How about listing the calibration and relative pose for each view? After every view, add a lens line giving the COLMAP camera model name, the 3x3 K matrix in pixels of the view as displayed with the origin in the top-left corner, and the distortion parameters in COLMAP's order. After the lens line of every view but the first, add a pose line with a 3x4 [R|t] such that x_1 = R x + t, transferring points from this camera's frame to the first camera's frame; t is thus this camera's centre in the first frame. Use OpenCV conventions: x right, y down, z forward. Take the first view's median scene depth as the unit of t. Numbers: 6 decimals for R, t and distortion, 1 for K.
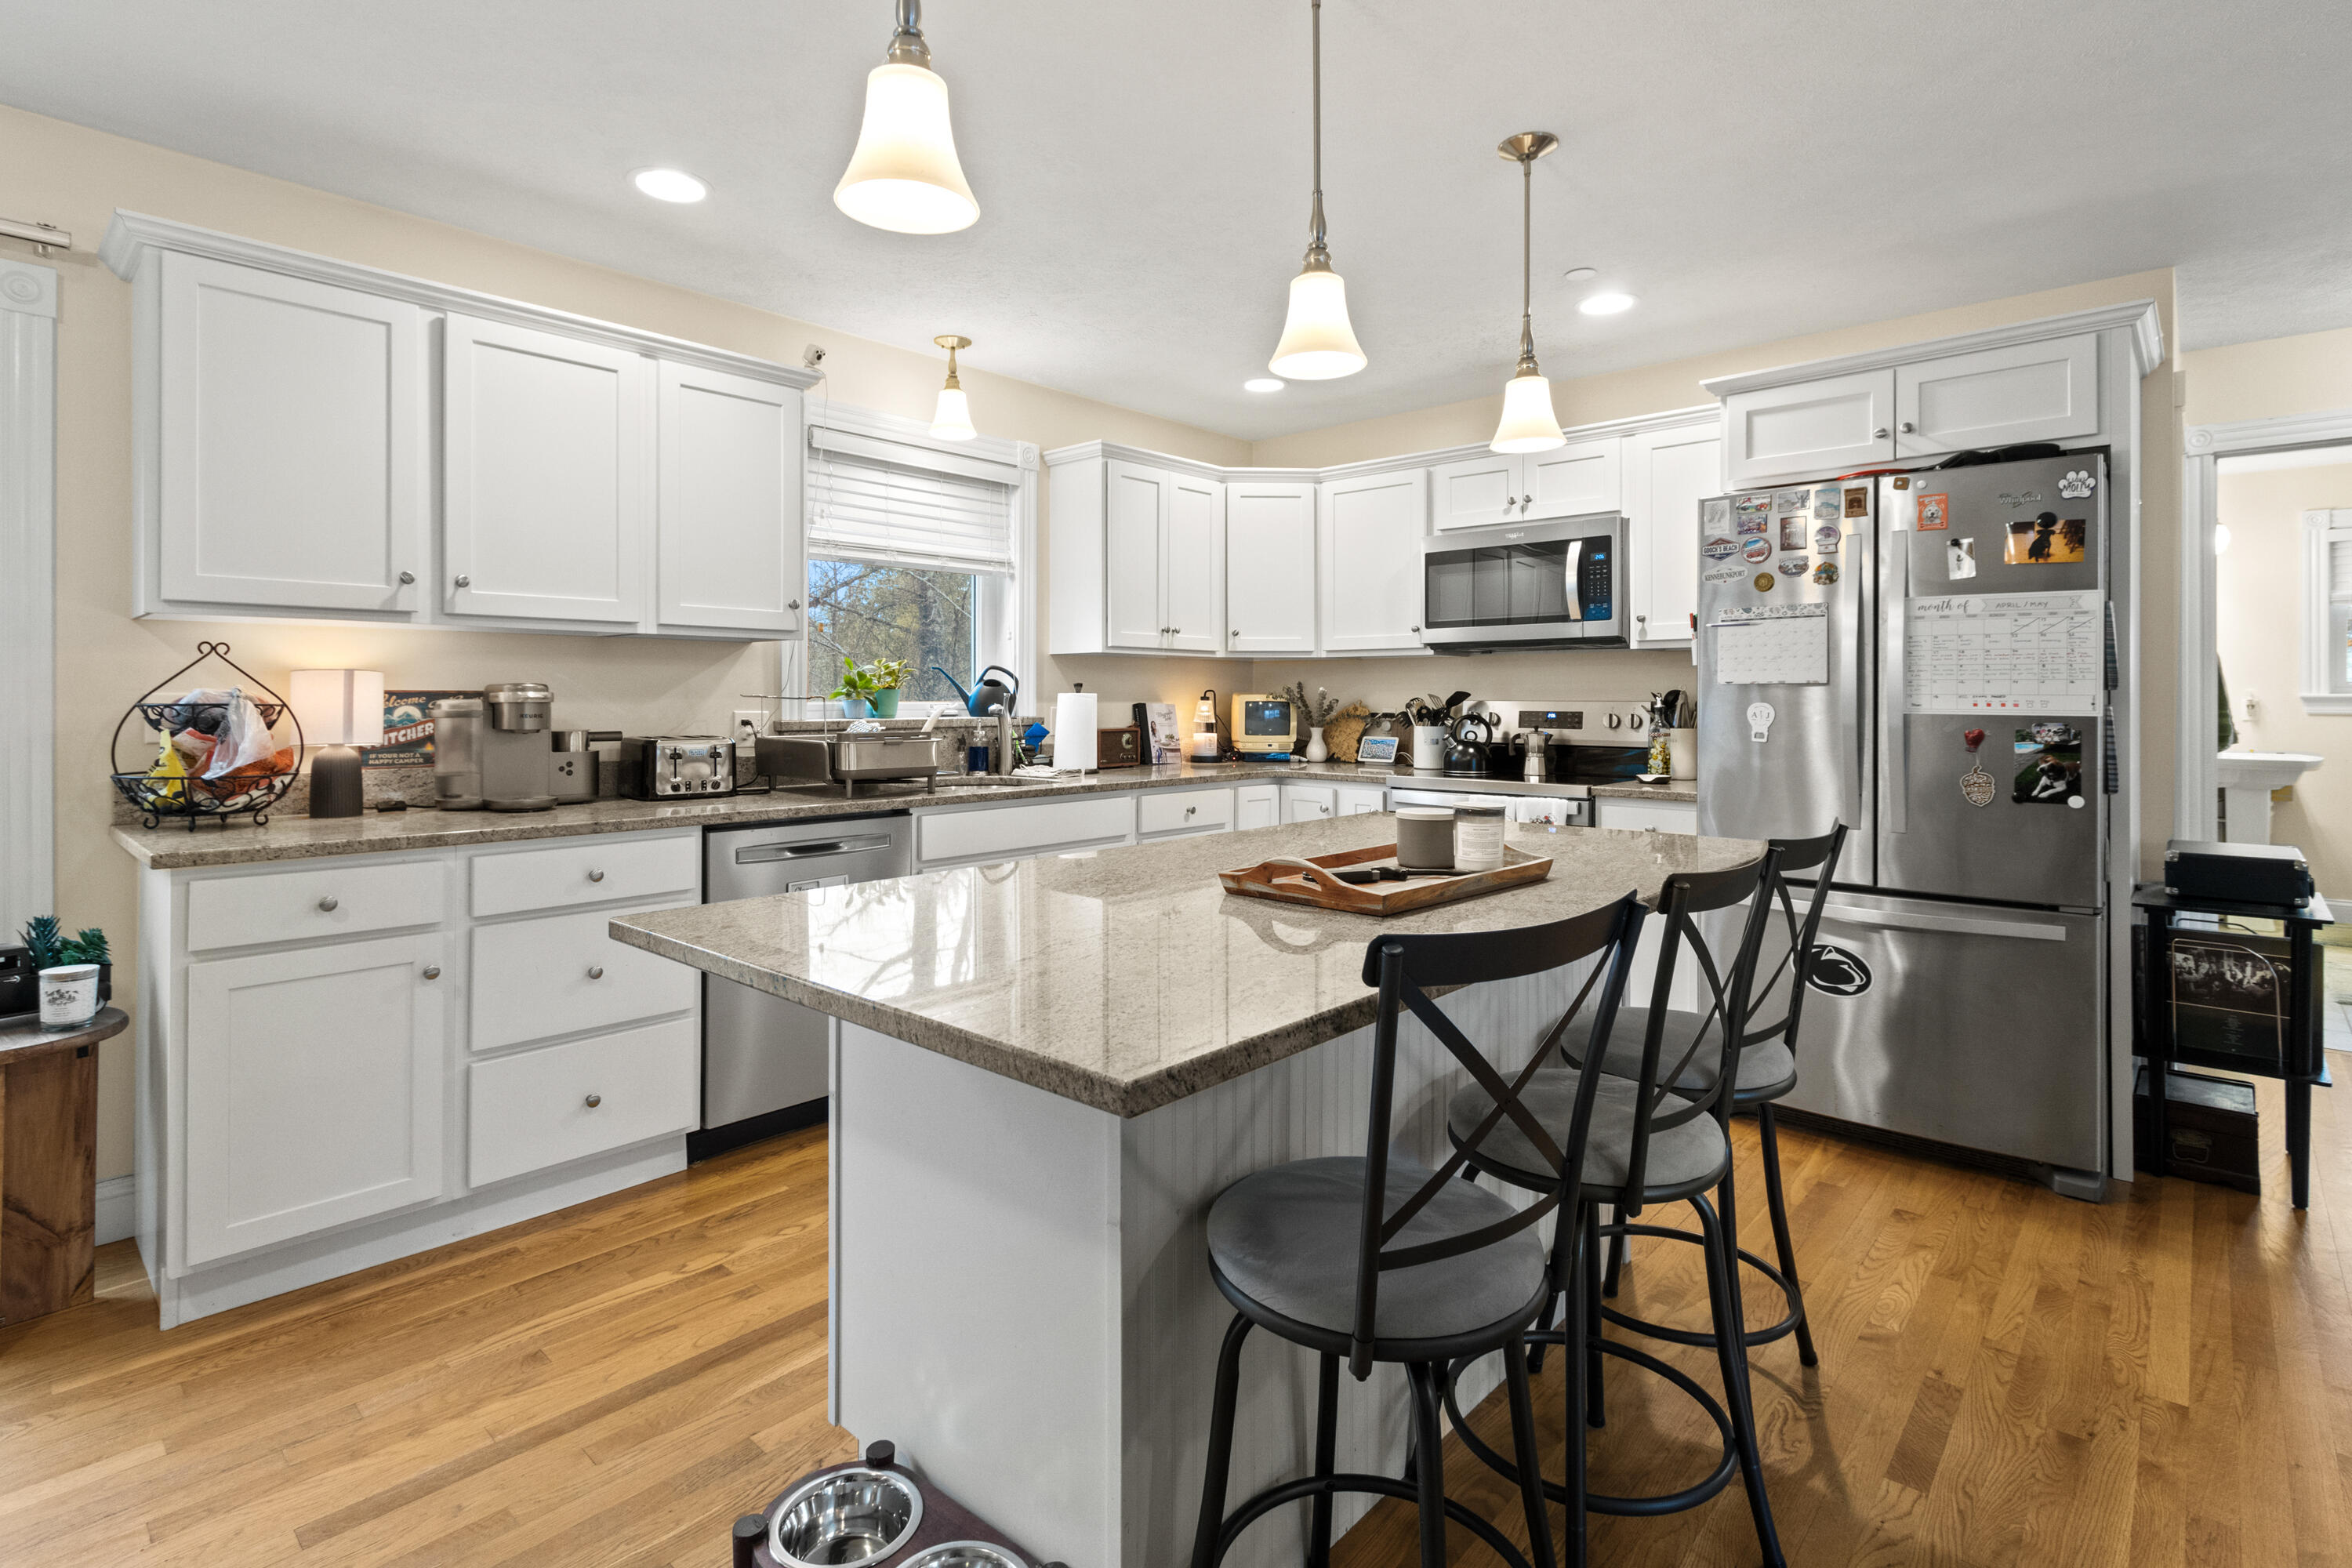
lens RADIAL K [[1139.0, 0, 1148.7], [0, 1139.0, 699.1], [0, 0, 1]] dist [0.005680, -0.000878]
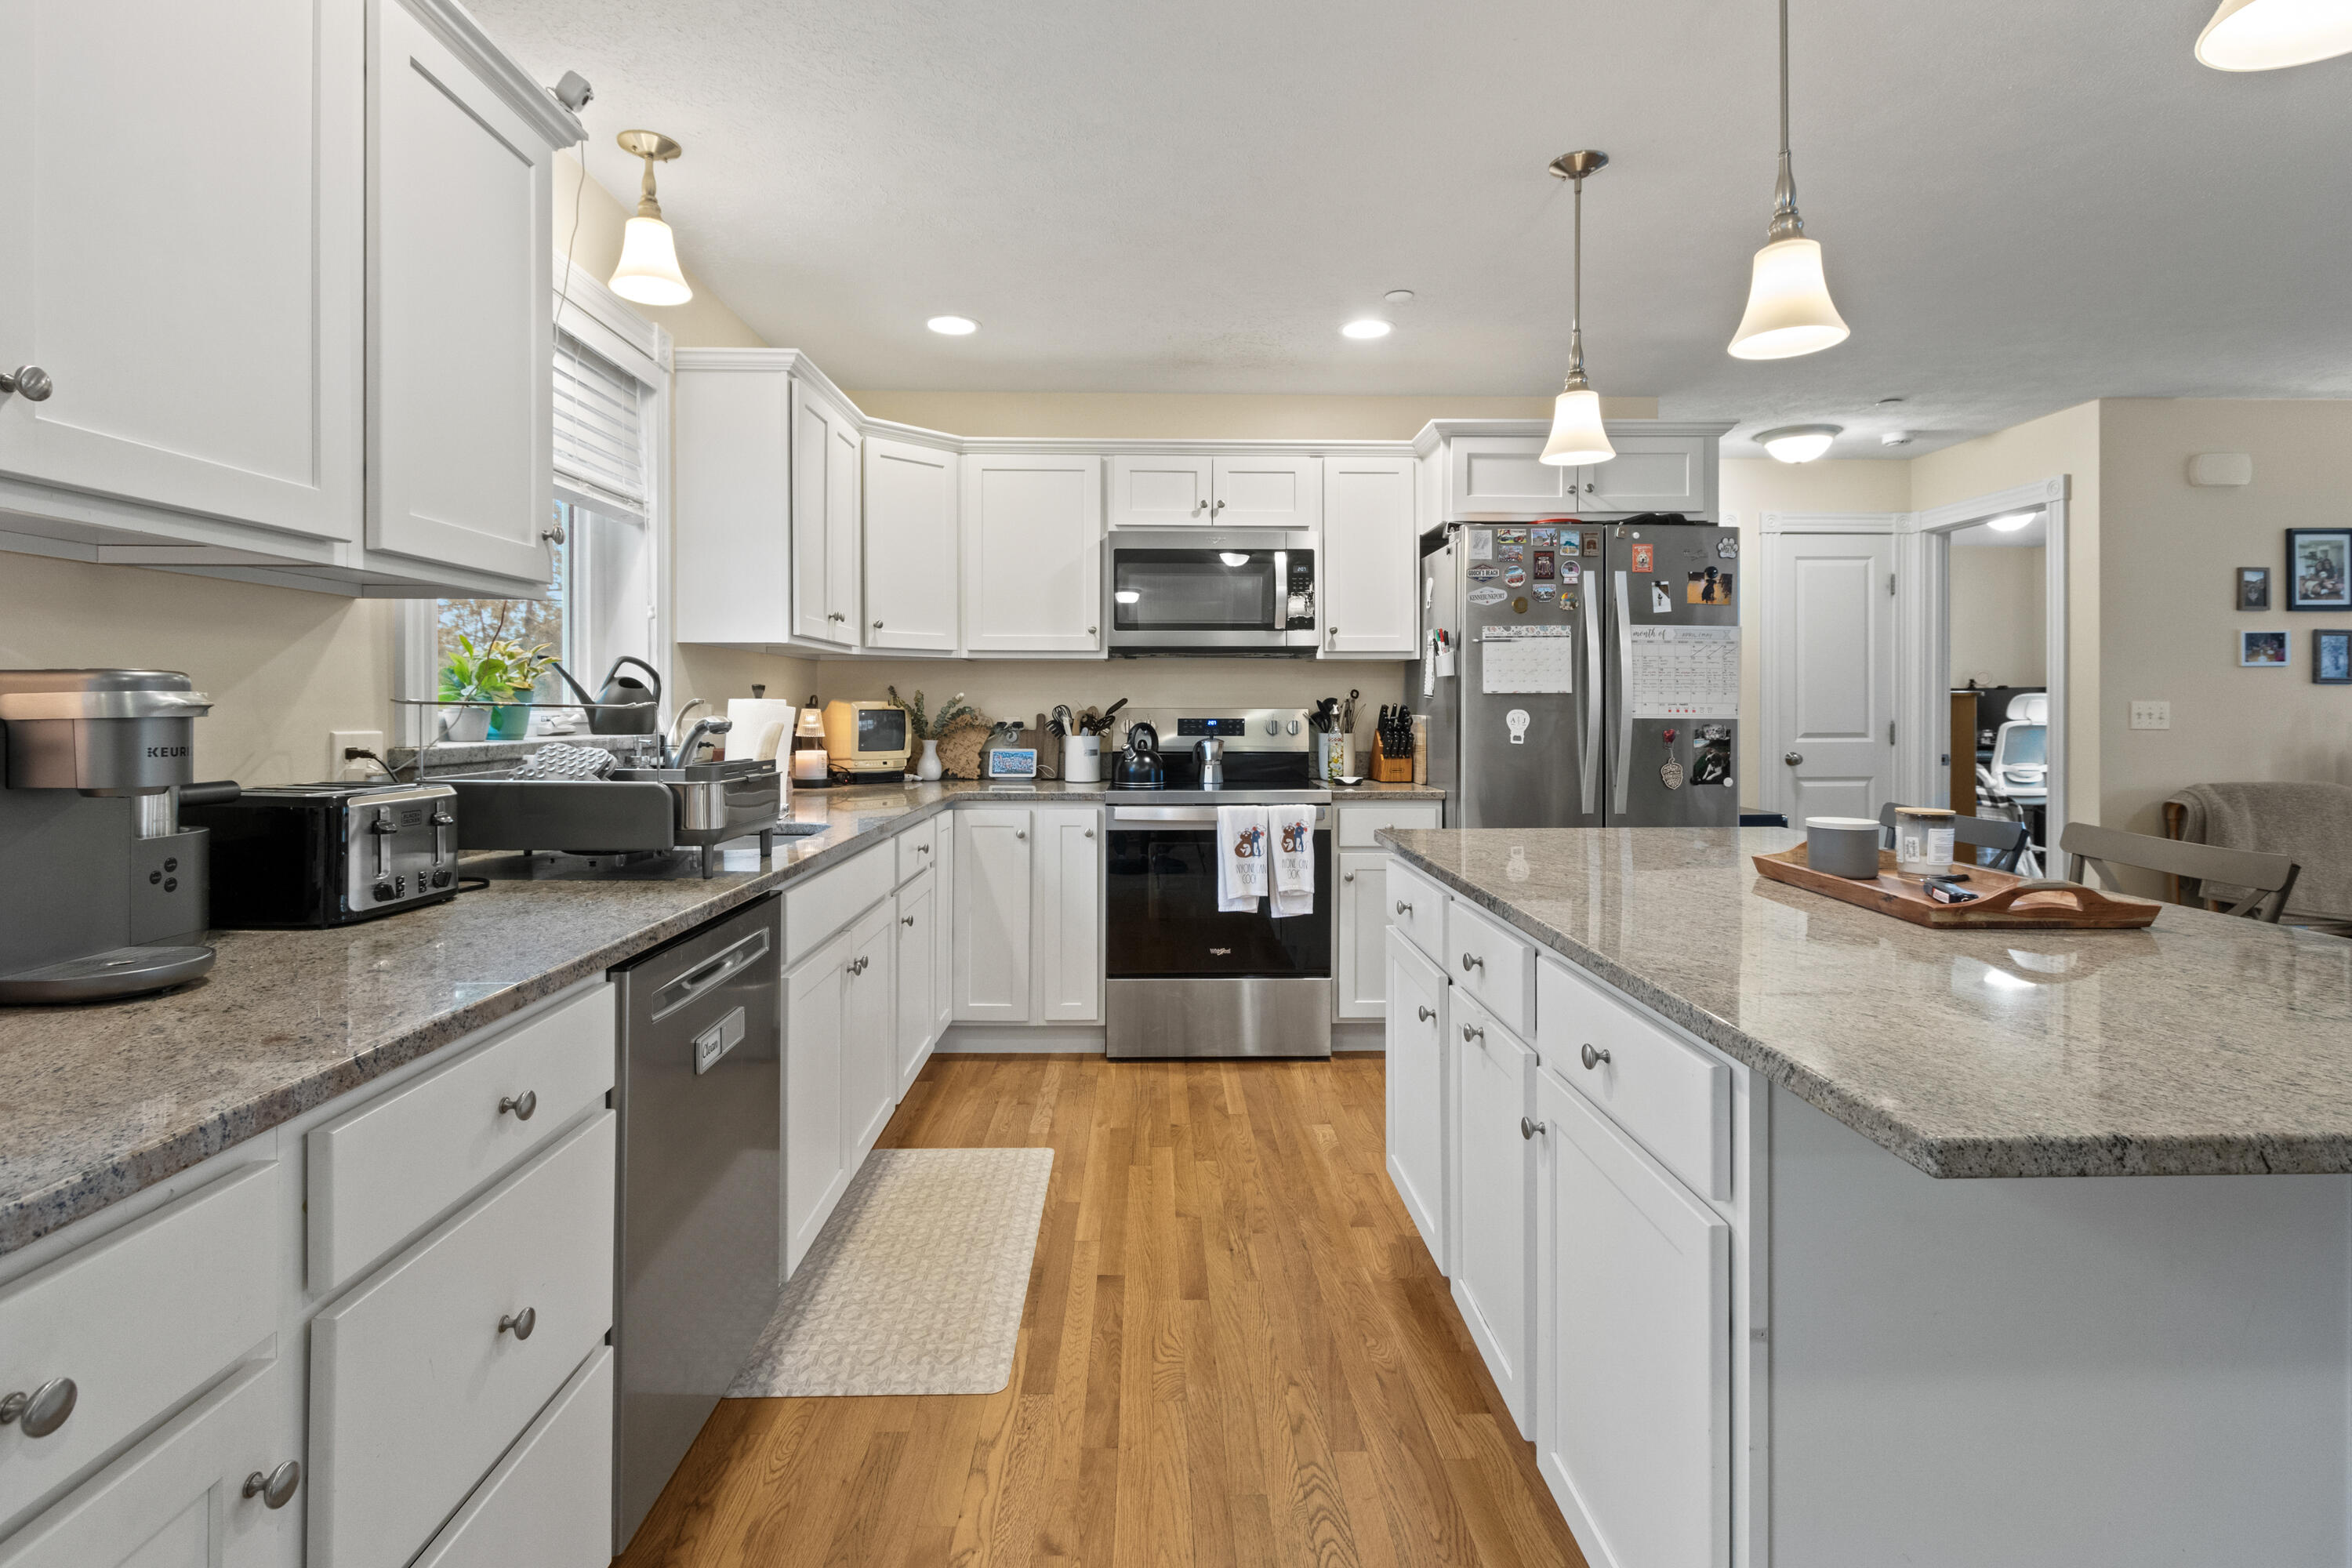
lens RADIAL K [[1139.0, 0, 1206.2], [0, 1139.0, 717.8], [0, 0, 1]] dist [0.005680, -0.000878]
pose [[0.709270, -0.007749, 0.704894, -0.436871], [0.000494, 0.999945, 0.010496, -0.000707], [-0.704936, -0.007096, 0.709235, 0.355691]]
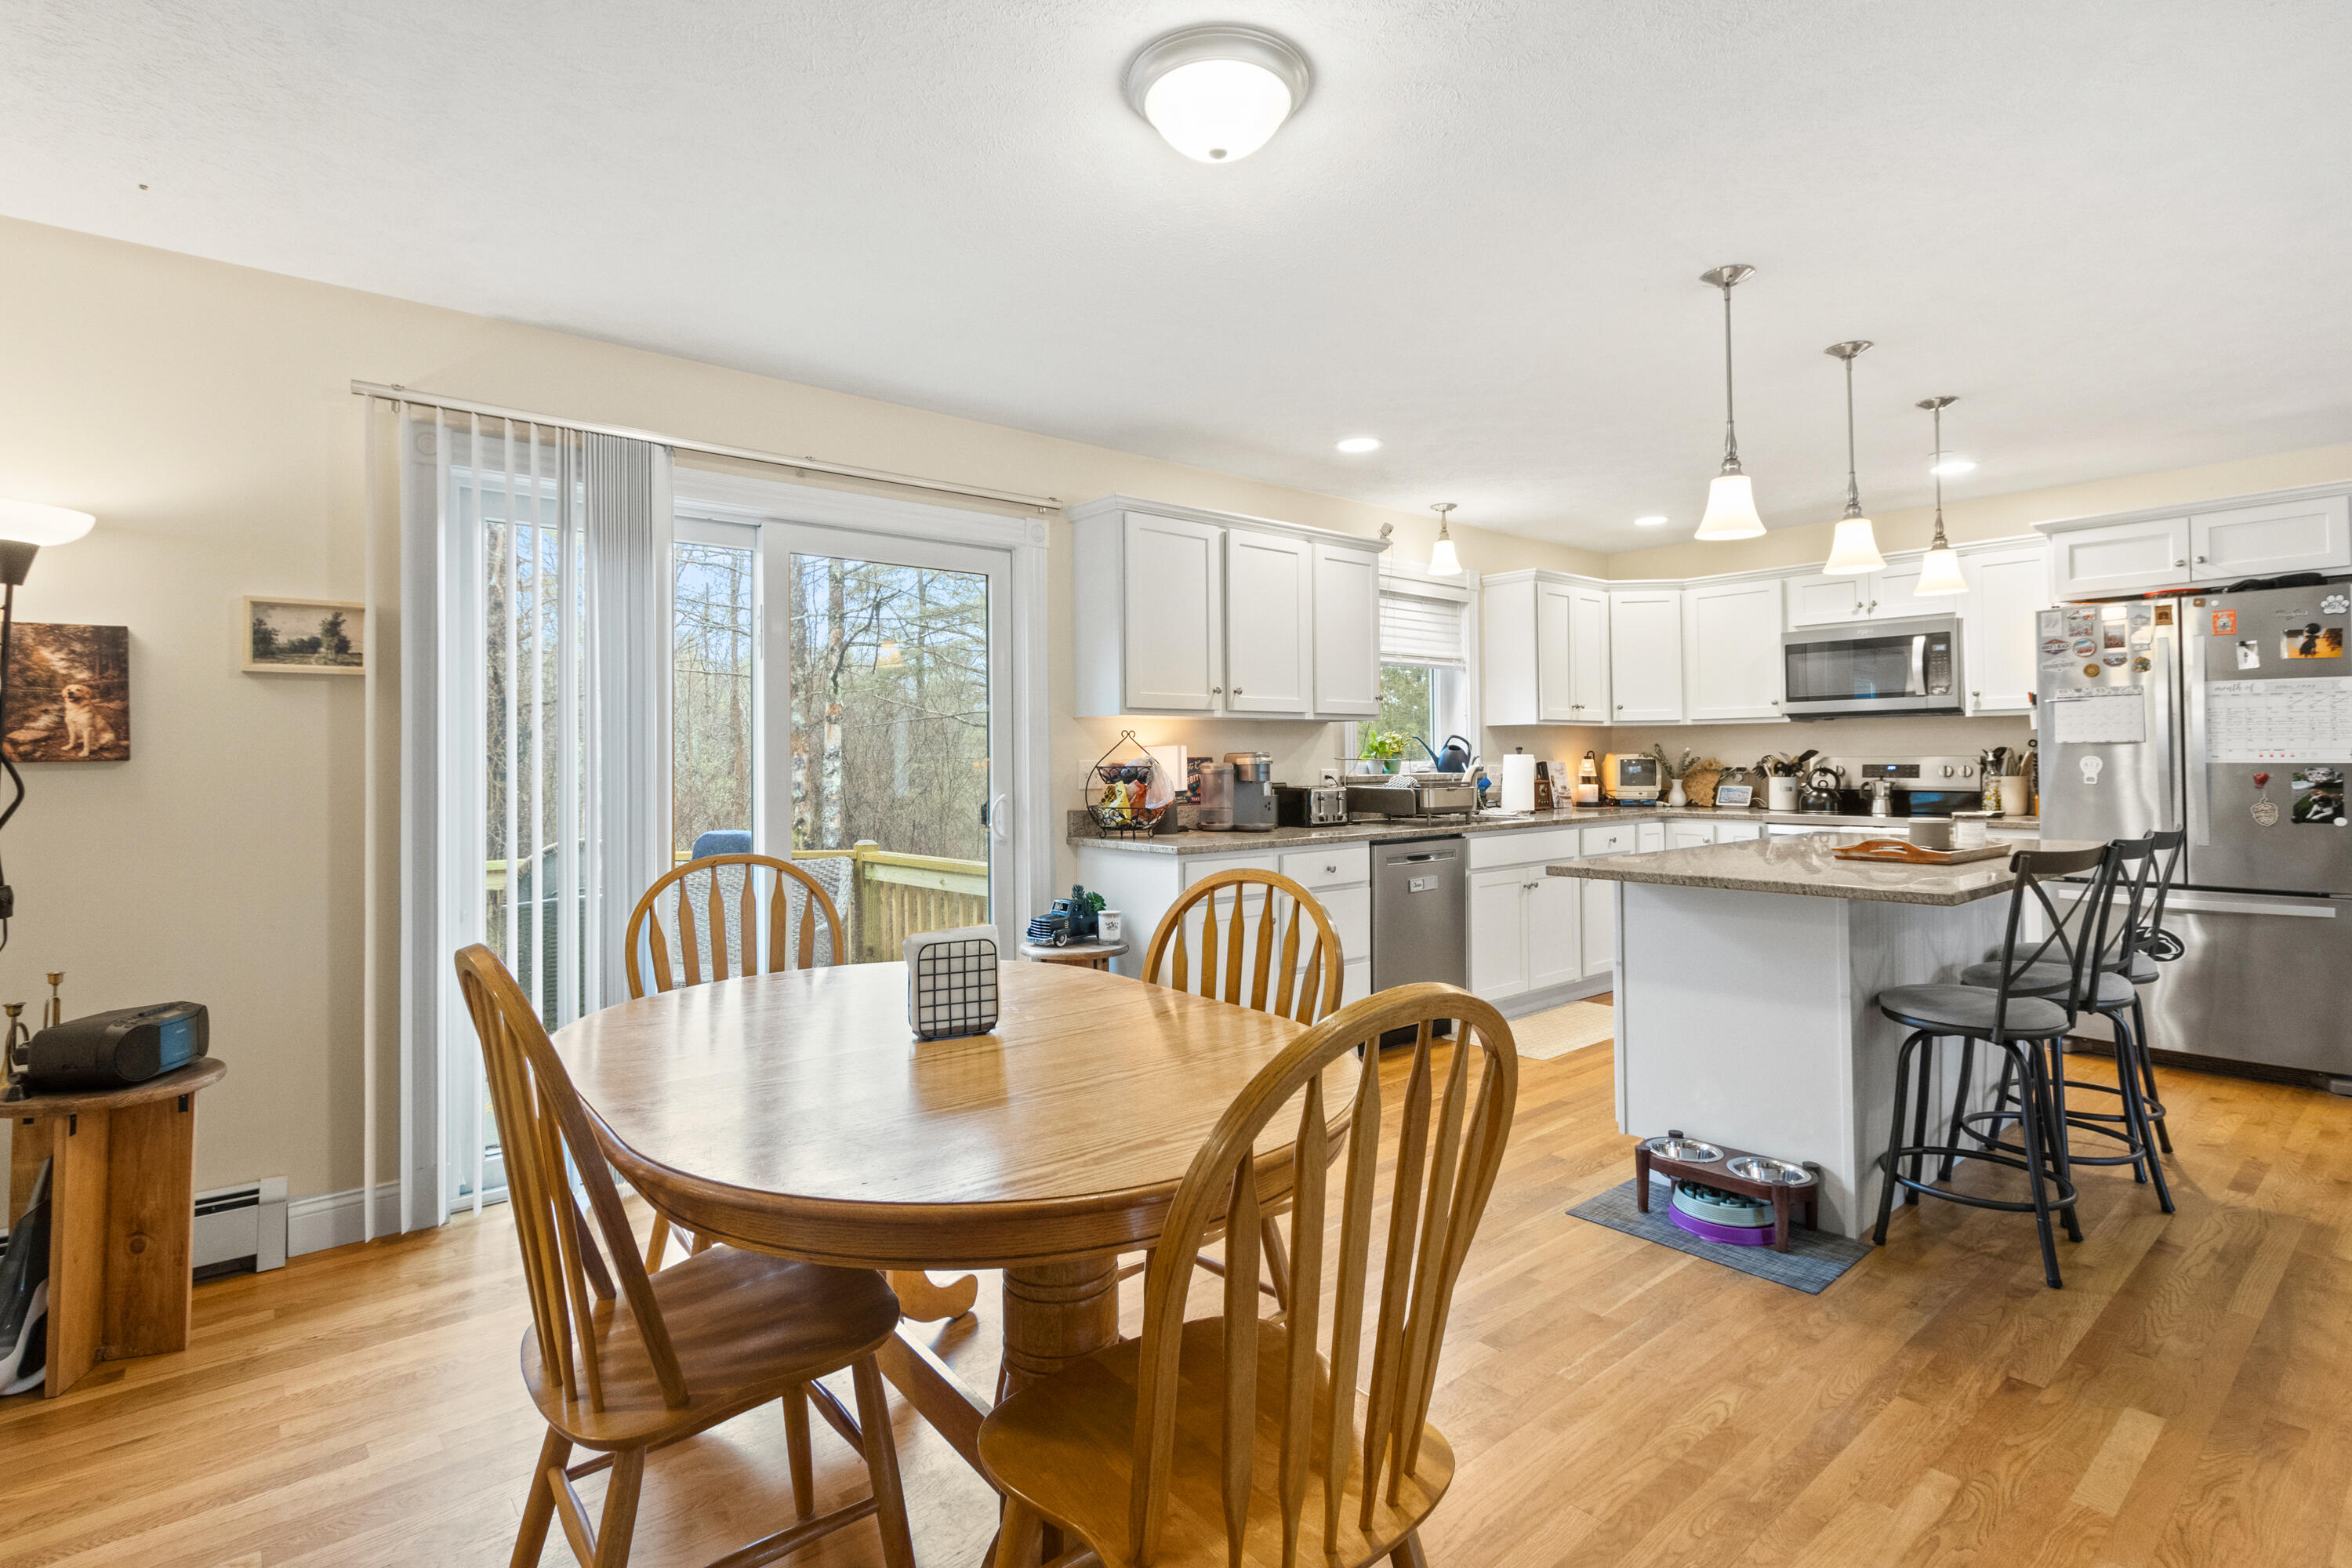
lens RADIAL K [[1139.0, 0, 1172.2], [0, 1139.0, 742.3], [0, 0, 1]] dist [0.005680, -0.000878]
pose [[0.992845, -0.012448, -0.118758, -0.370952], [0.010614, 0.999815, -0.016057, -0.002684], [0.118935, 0.014681, 0.992793, -0.472302]]
